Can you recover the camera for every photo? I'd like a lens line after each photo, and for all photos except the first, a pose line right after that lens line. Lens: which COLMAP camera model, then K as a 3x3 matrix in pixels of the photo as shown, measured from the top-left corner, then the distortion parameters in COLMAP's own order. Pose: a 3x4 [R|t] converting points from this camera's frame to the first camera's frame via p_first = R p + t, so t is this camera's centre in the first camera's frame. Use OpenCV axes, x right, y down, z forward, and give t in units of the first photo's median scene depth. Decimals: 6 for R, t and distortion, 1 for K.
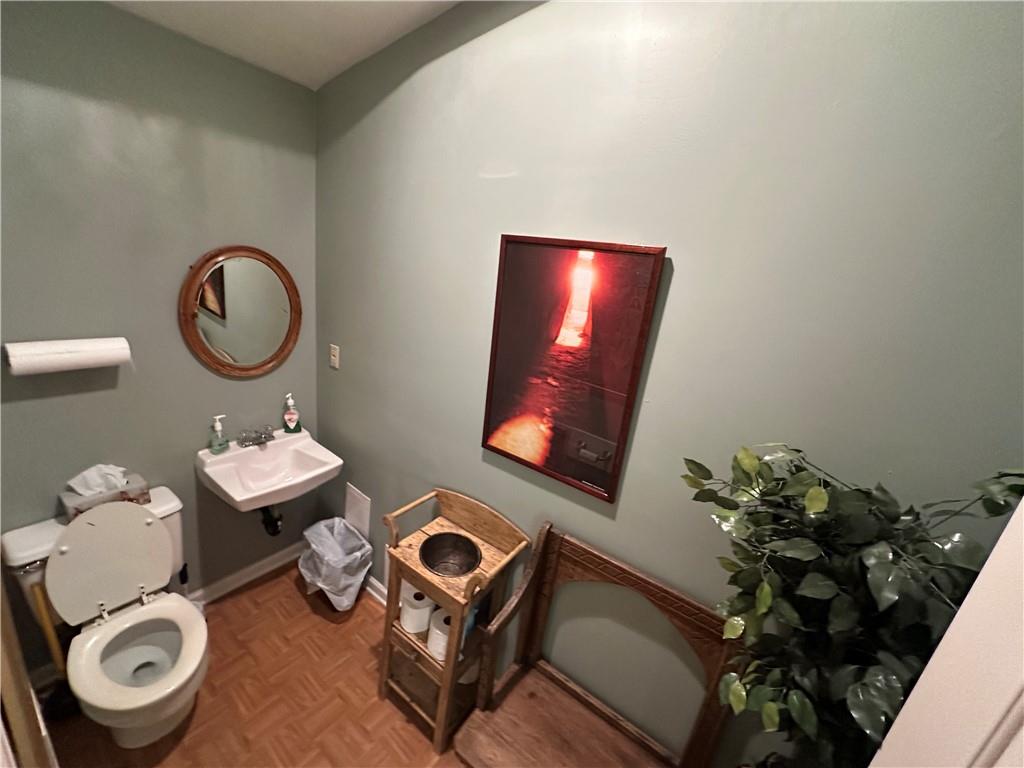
lens RADIAL K [[406.4, 0, 515.1], [0, 406.4, 384.1], [0, 0, 1]] dist [-0.002008, 0.000306]
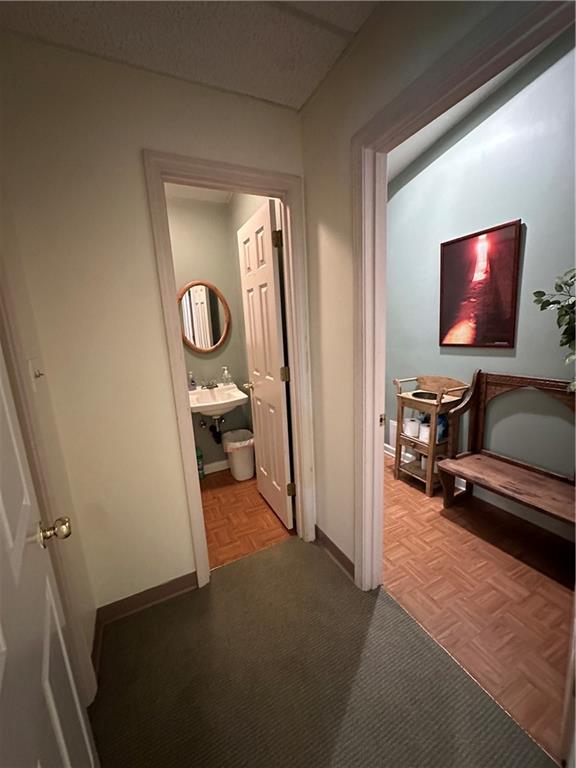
lens RADIAL K [[304.8, 0, 287.6], [0, 304.8, 385.6], [0, 0, 1]] dist [-0.002008, 0.000306]
pose [[0.863081, -0.086111, -0.497671, 0.007820], [0.022645, 0.990965, -0.132192, 0.618937], [0.504558, 0.102823, 0.857233, -0.813988]]
